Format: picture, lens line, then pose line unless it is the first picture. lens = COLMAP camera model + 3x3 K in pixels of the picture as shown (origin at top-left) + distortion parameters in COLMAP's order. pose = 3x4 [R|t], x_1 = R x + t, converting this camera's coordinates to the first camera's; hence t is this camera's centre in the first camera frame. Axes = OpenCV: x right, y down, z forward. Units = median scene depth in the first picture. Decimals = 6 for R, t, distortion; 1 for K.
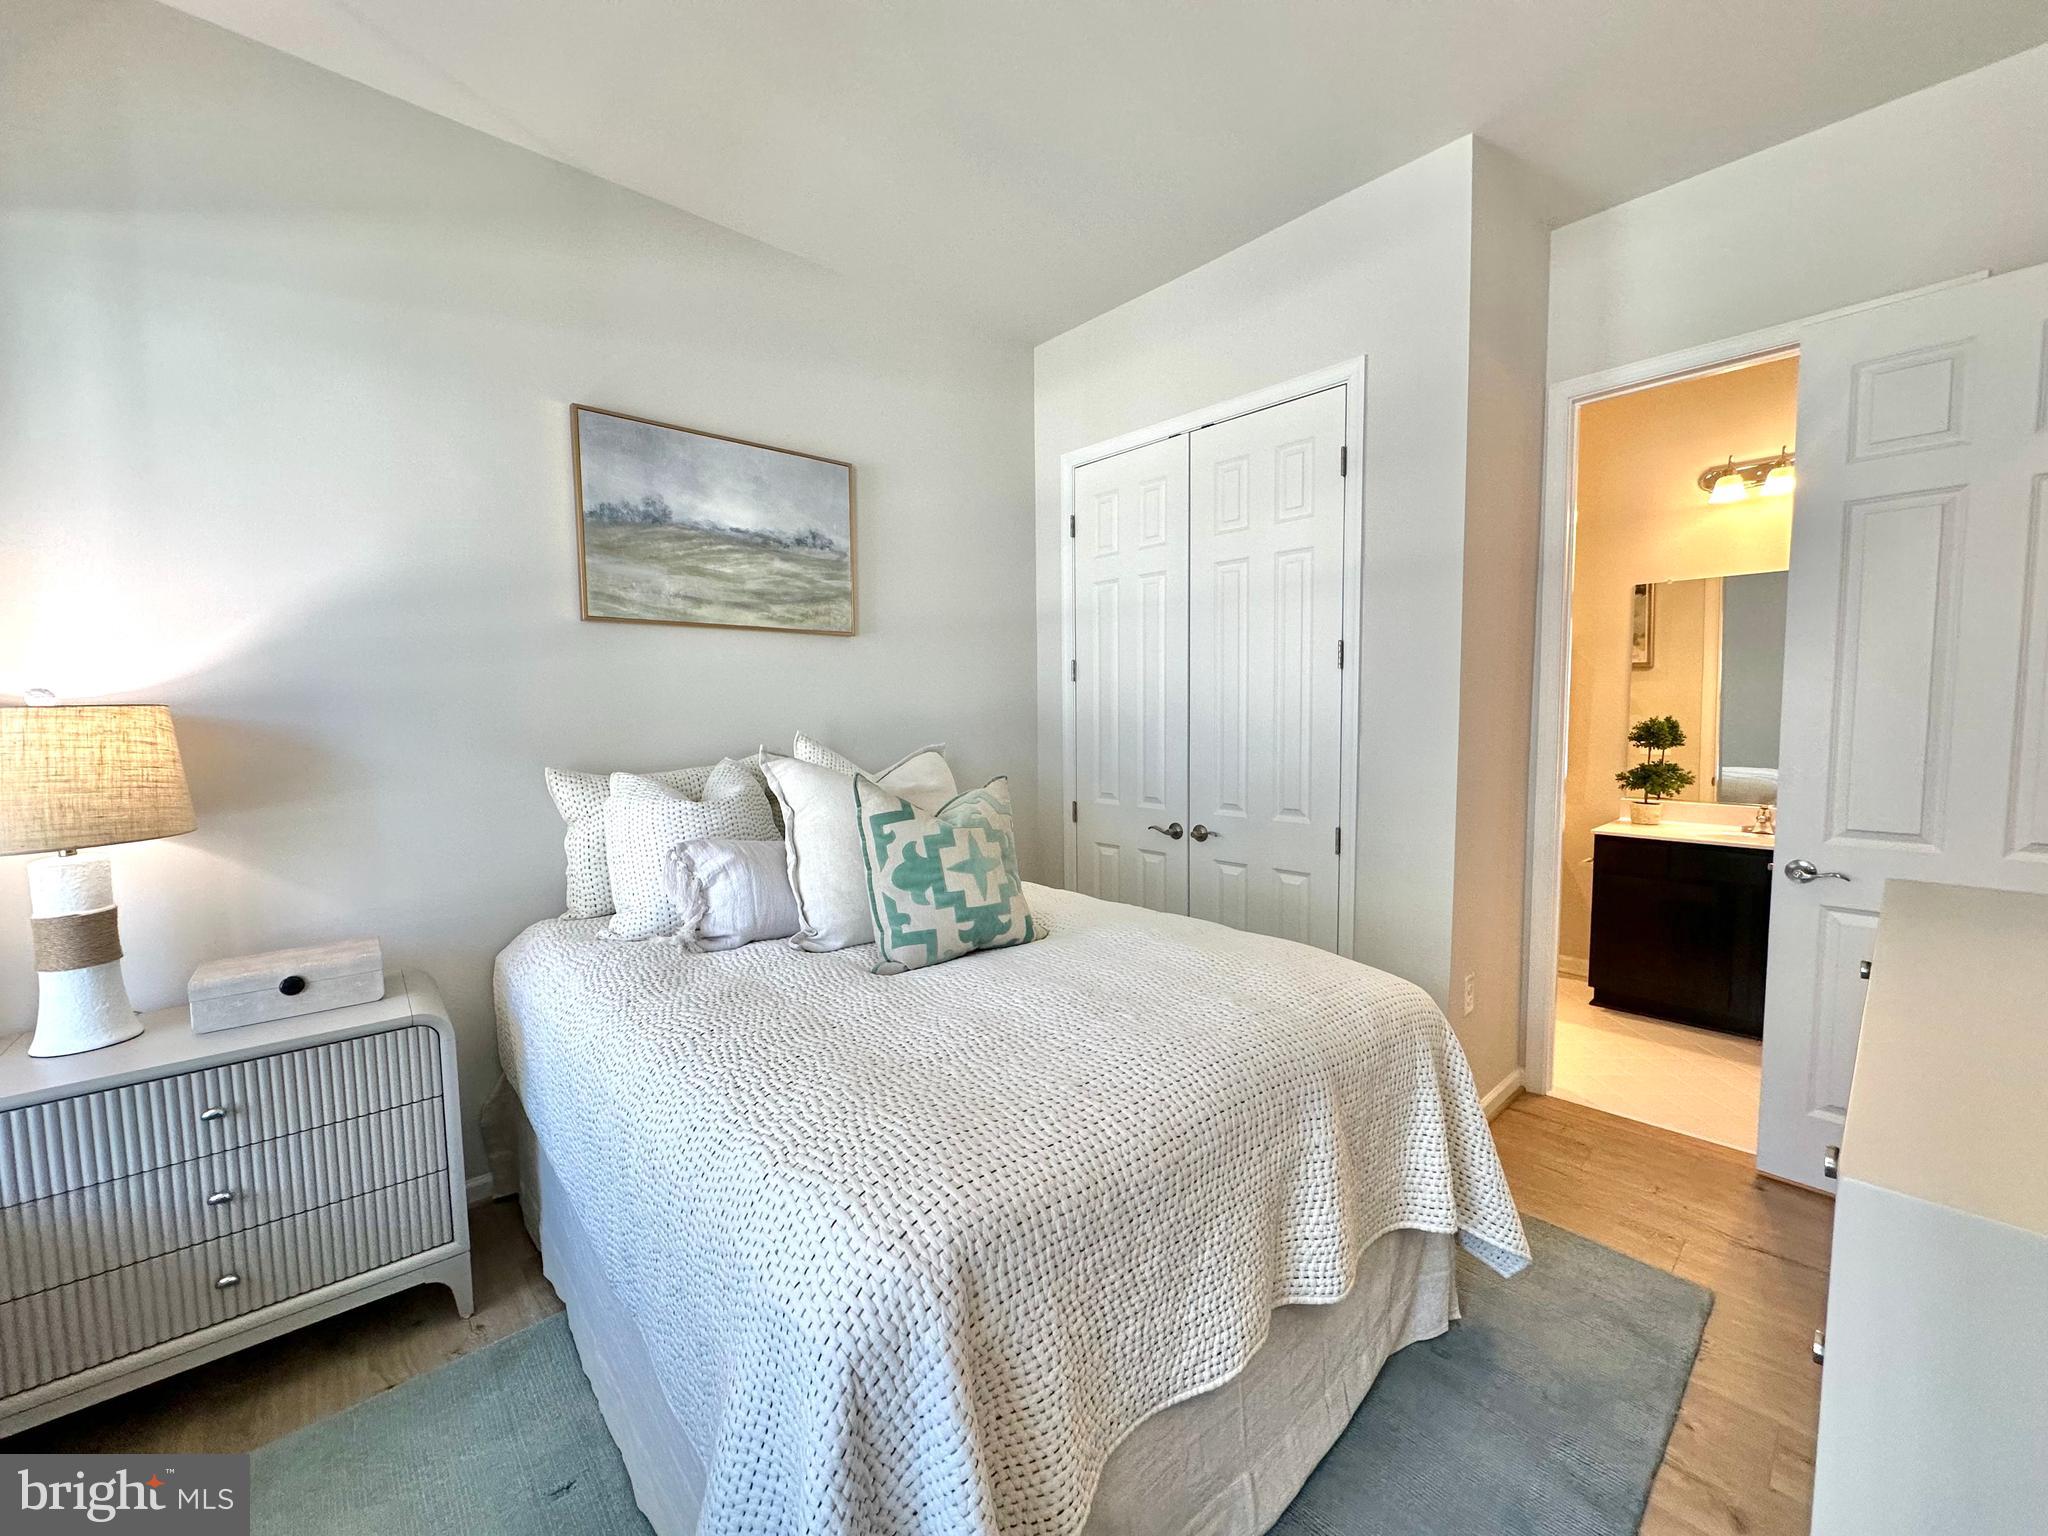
lens RADIAL K [[811.2, 0, 1024.0], [0, 811.2, 768.0], [0, 0, 1]] dist [-0.001596, 0.000024]
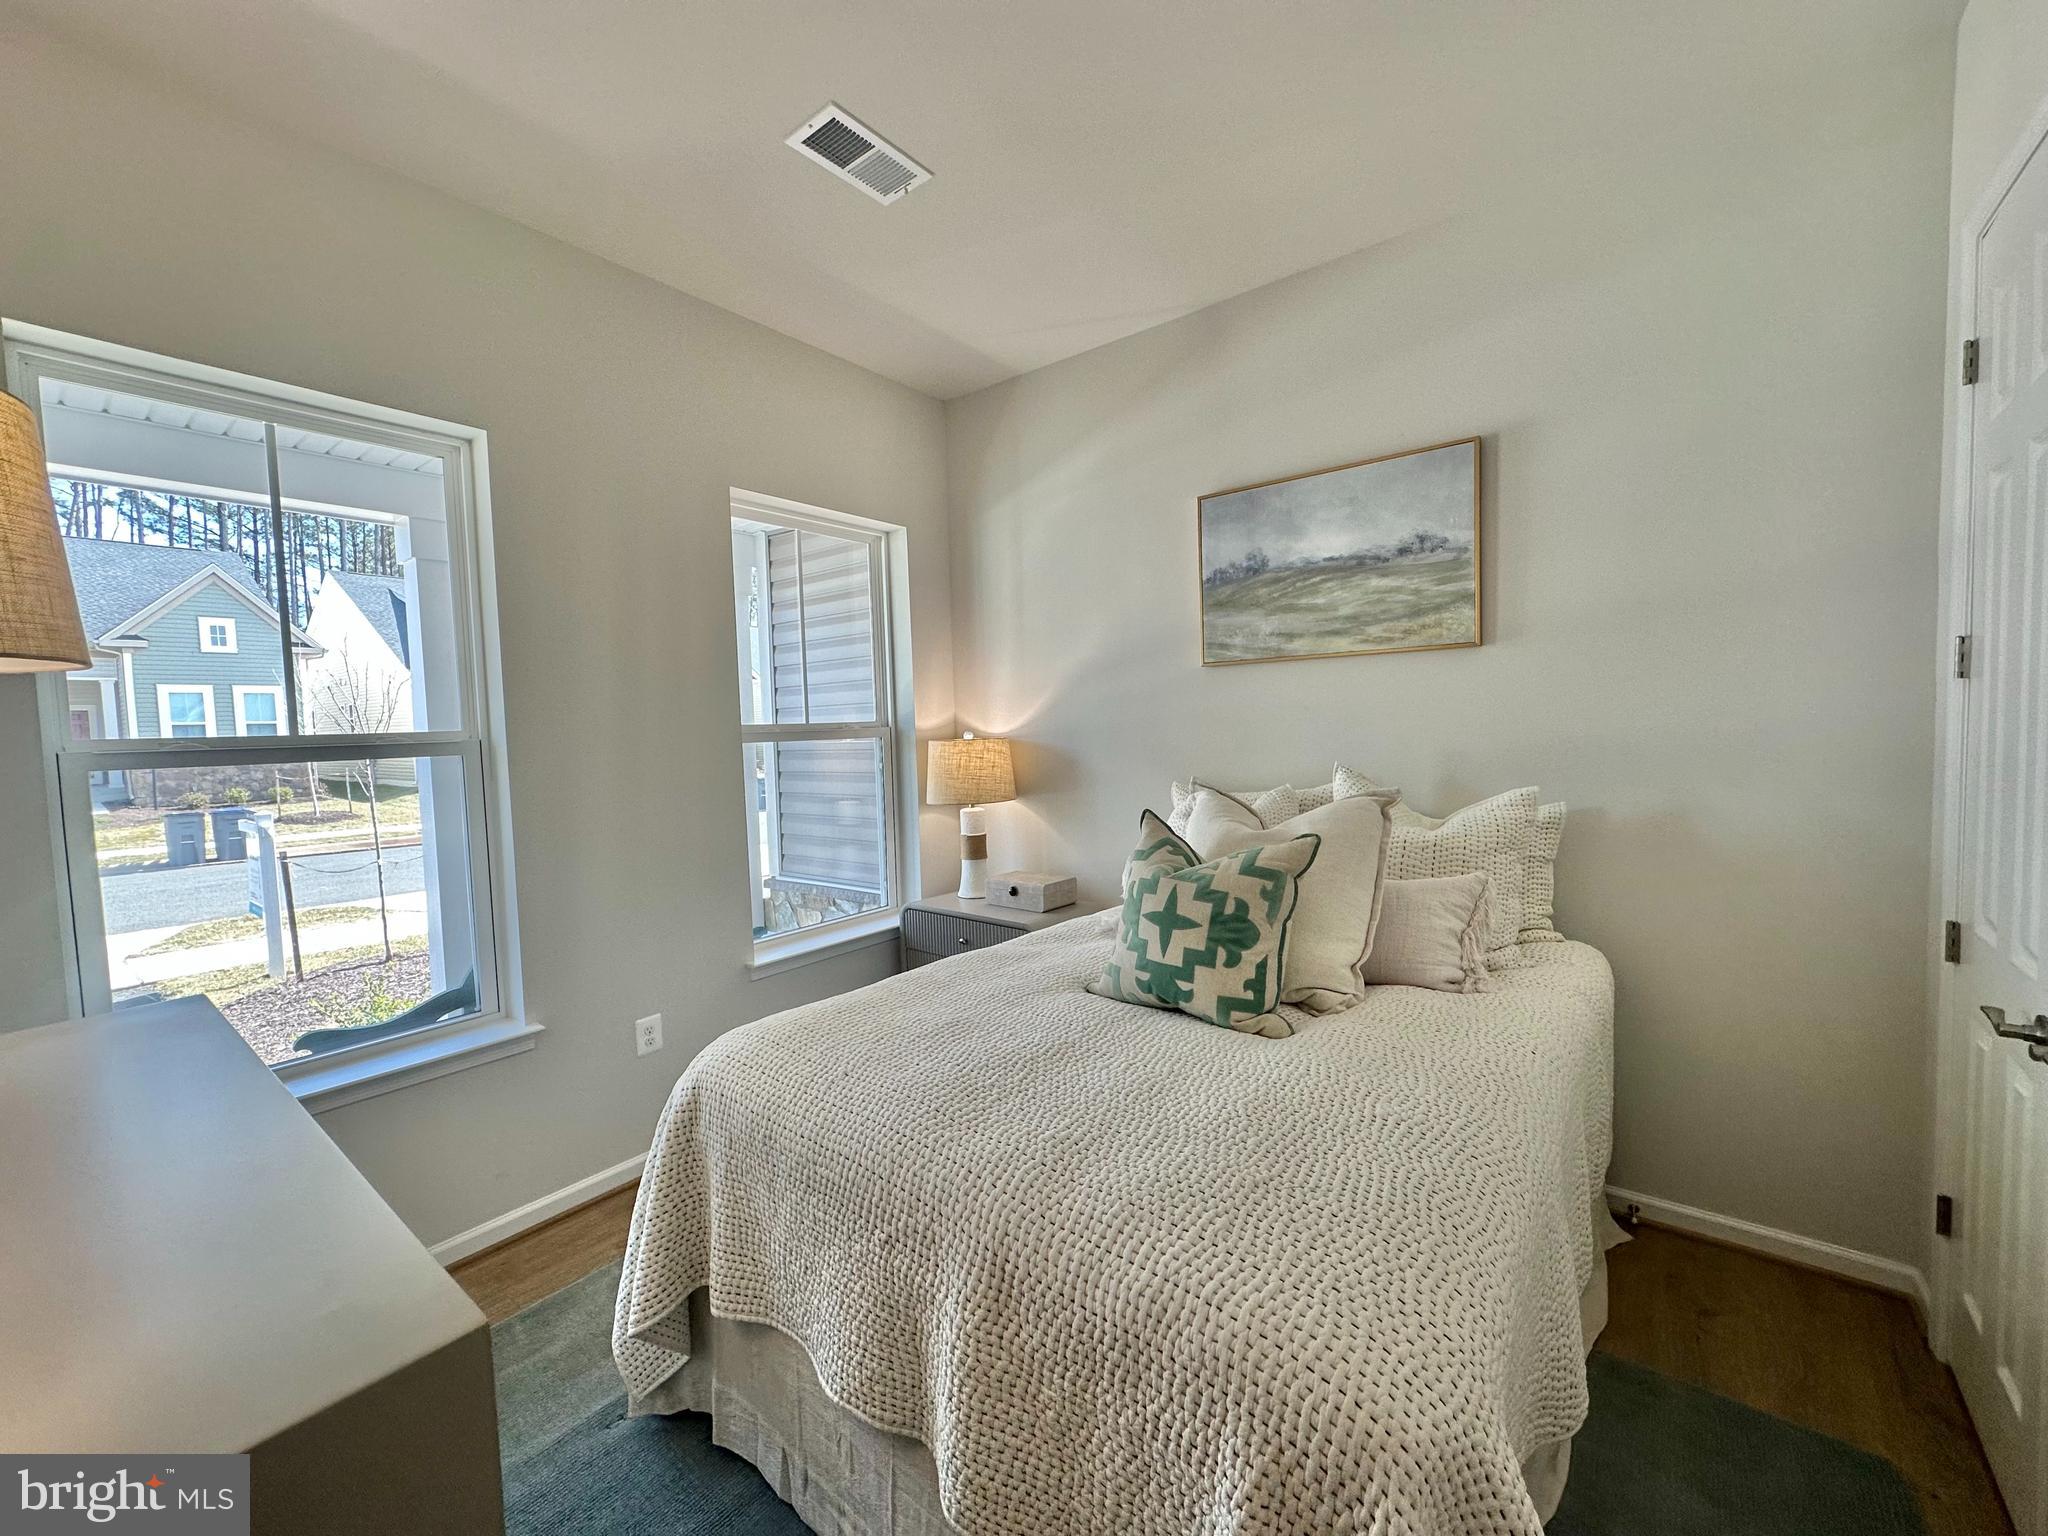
lens RADIAL K [[811.2, 0, 1024.0], [0, 811.2, 768.0], [0, 0, 1]] dist [-0.001596, 0.000024]
pose [[0.167526, 0.058133, -0.984152, 0.595926], [-0.042636, 0.997753, 0.051678, -0.071202], [0.984945, 0.033303, 0.169628, 0.470428]]
